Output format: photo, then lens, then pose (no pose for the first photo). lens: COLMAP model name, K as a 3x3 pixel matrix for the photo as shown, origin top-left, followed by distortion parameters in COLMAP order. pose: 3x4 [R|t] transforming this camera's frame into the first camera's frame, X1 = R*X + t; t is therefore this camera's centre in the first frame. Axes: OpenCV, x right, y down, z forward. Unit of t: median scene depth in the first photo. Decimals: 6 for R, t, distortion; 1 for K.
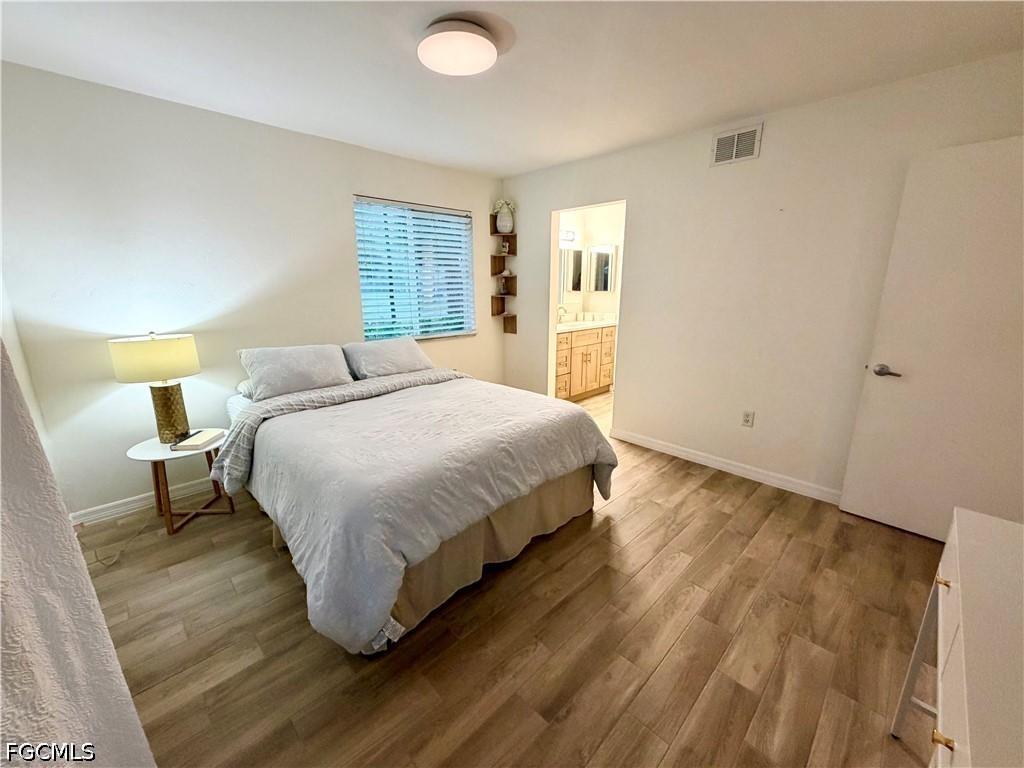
lens RADIAL K [[408.7, 0, 514.3], [0, 408.7, 384.2], [0, 0, 1]] dist [-0.001734, 0.000853]
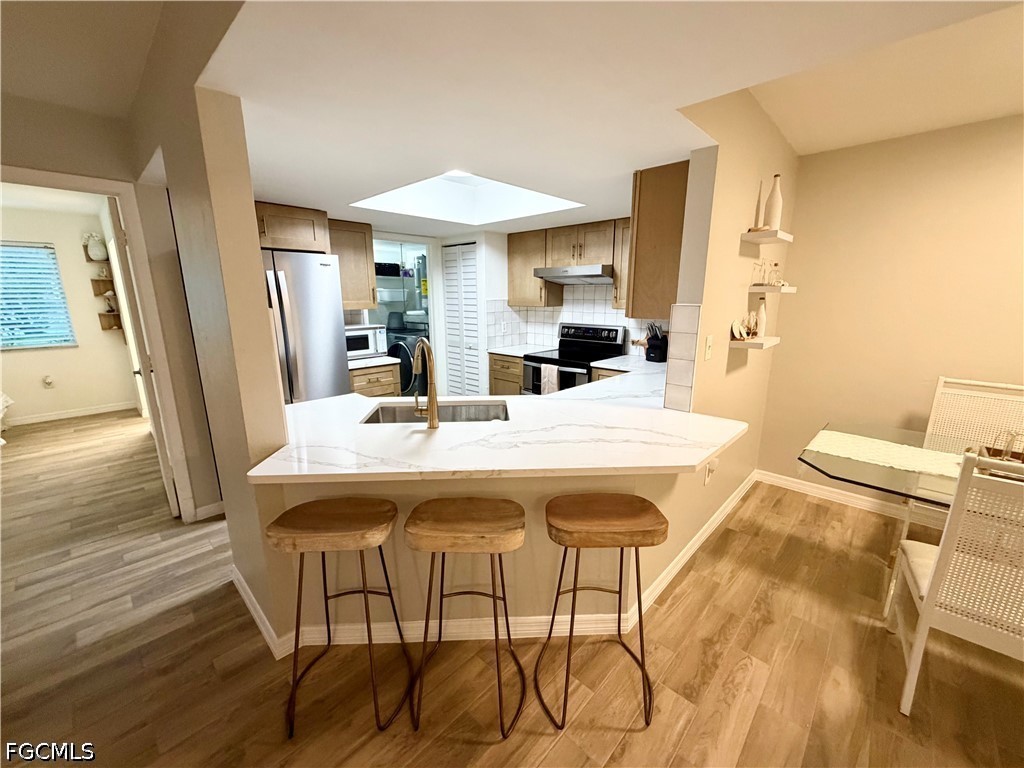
lens RADIAL K [[408.7, 0, 509.5], [0, 408.7, 385.3], [0, 0, 1]] dist [-0.001734, 0.000853]
pose [[0.999672, -0.007367, 0.024526, 2.292514], [0.007885, 0.999747, -0.021087, 0.051449], [-0.024364, 0.021274, 0.999477, -0.411022]]
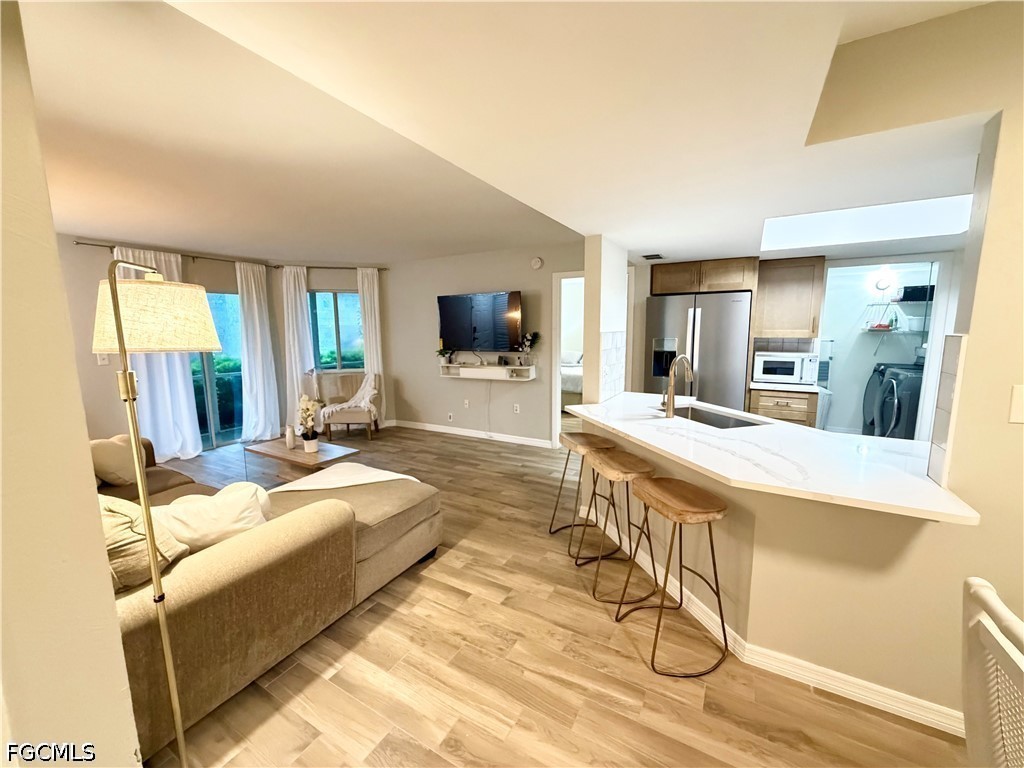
lens RADIAL K [[408.7, 0, 510.6], [0, 408.7, 385.8], [0, 0, 1]] dist [-0.001734, 0.000853]
pose [[0.262146, 0.133206, -0.955791, 3.179025], [-0.221726, 0.972245, 0.074686, 0.043071], [0.939211, 0.192345, 0.284405, -0.349715]]
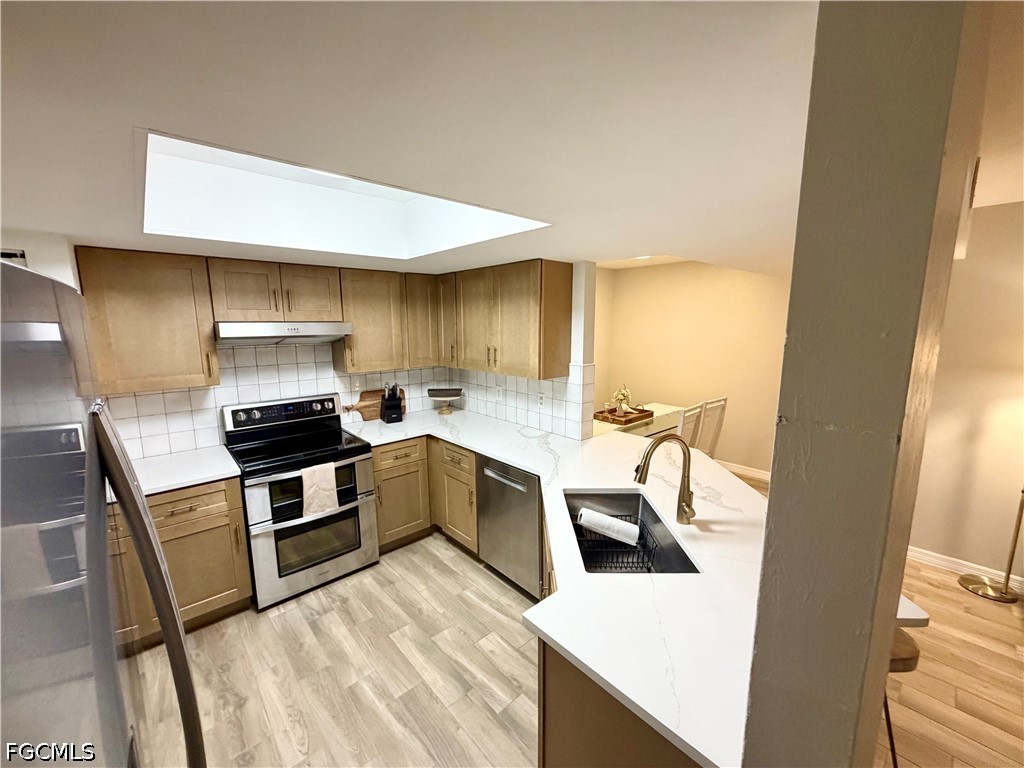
lens RADIAL K [[408.7, 0, 512.0], [0, 408.7, 383.8], [0, 0, 1]] dist [-0.001734, 0.000853]
pose [[0.045379, -0.151773, 0.987373, 1.385449], [0.244099, 0.960115, 0.136364, -0.331917], [-0.968688, 0.234829, 0.080616, 0.656760]]
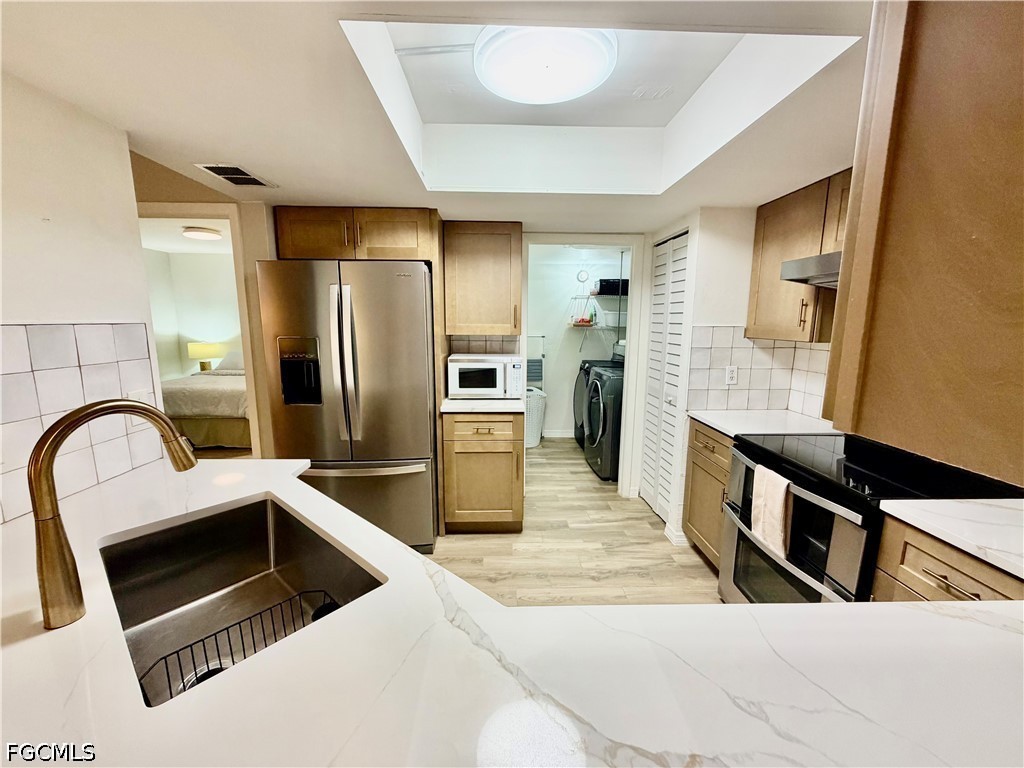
lens RADIAL K [[408.7, 0, 508.4], [0, 408.7, 386.3], [0, 0, 1]] dist [-0.001734, 0.000853]
pose [[0.732632, 0.112331, -0.671291, 2.650431], [-0.167707, 0.985671, -0.018093, -0.137831], [0.659639, 0.125836, 0.740973, 0.424609]]
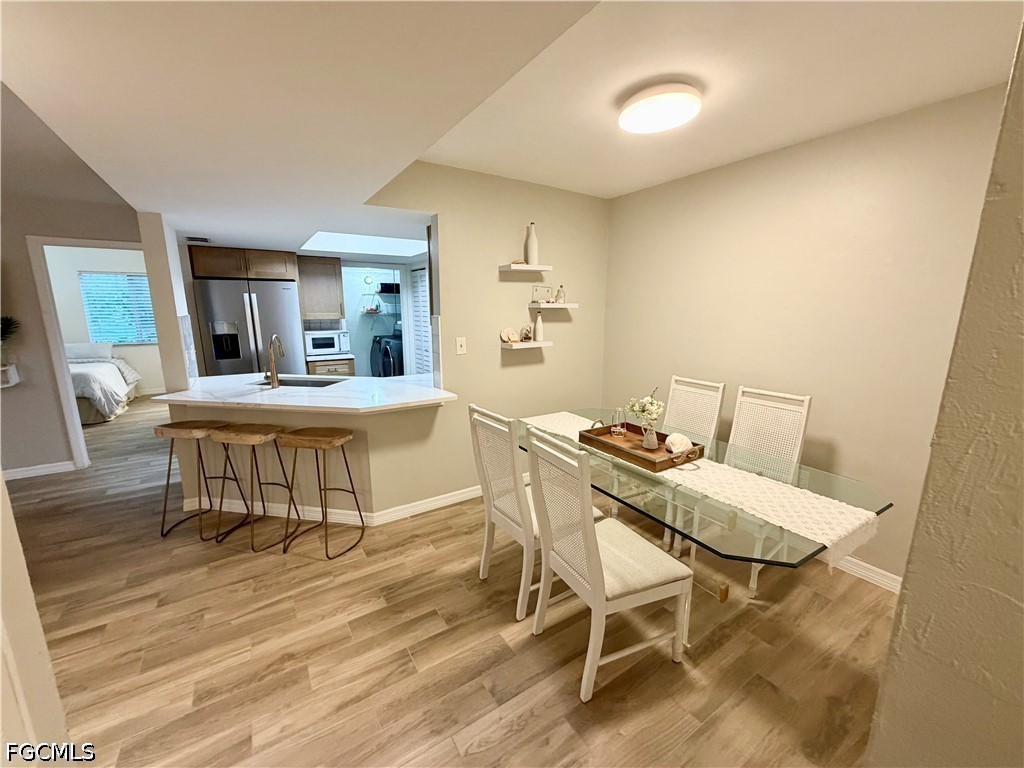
lens RADIAL K [[408.7, 0, 509.3], [0, 408.7, 385.5], [0, 0, 1]] dist [-0.001734, 0.000853]
pose [[0.978564, 0.037820, -0.202441, 3.258289], [-0.048225, 0.997744, -0.046715, 0.140336], [0.200218, 0.055476, 0.978180, -0.792534]]
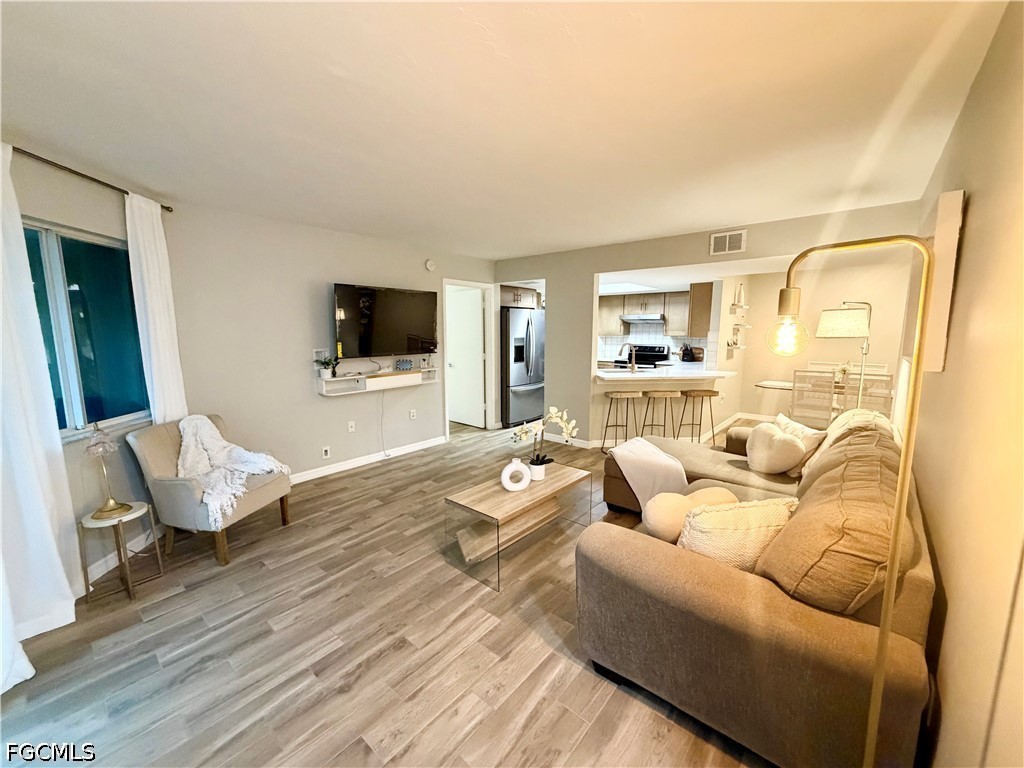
lens RADIAL K [[408.7, 0, 510.2], [0, 408.7, 384.5], [0, 0, 1]] dist [-0.001734, 0.000853]
pose [[0.996511, -0.009564, 0.082912, 1.188454], [0.018310, 0.994264, -0.105371, 0.443375], [-0.081429, 0.106522, 0.990970, -1.967168]]
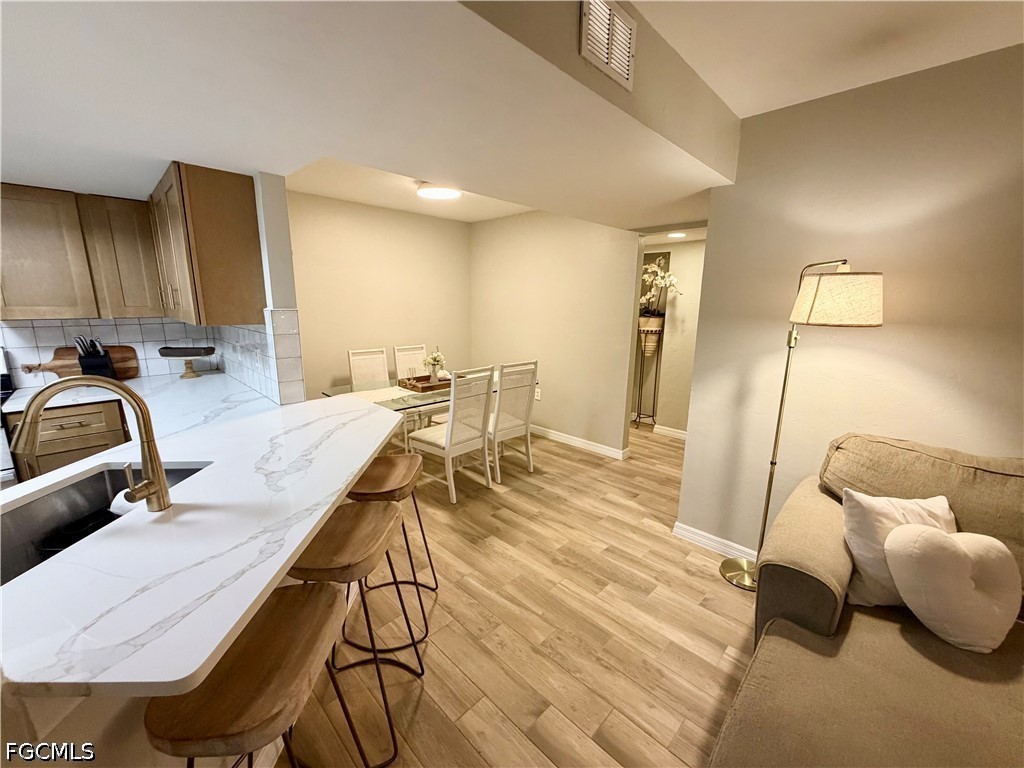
lens RADIAL K [[408.7, 0, 510.5], [0, 408.7, 385.0], [0, 0, 1]] dist [-0.001734, 0.000853]
pose [[-0.009863, -0.201398, 0.979460, 1.642688], [0.230110, 0.952762, 0.198225, -0.037669], [-0.973115, 0.227338, 0.036947, -0.056589]]
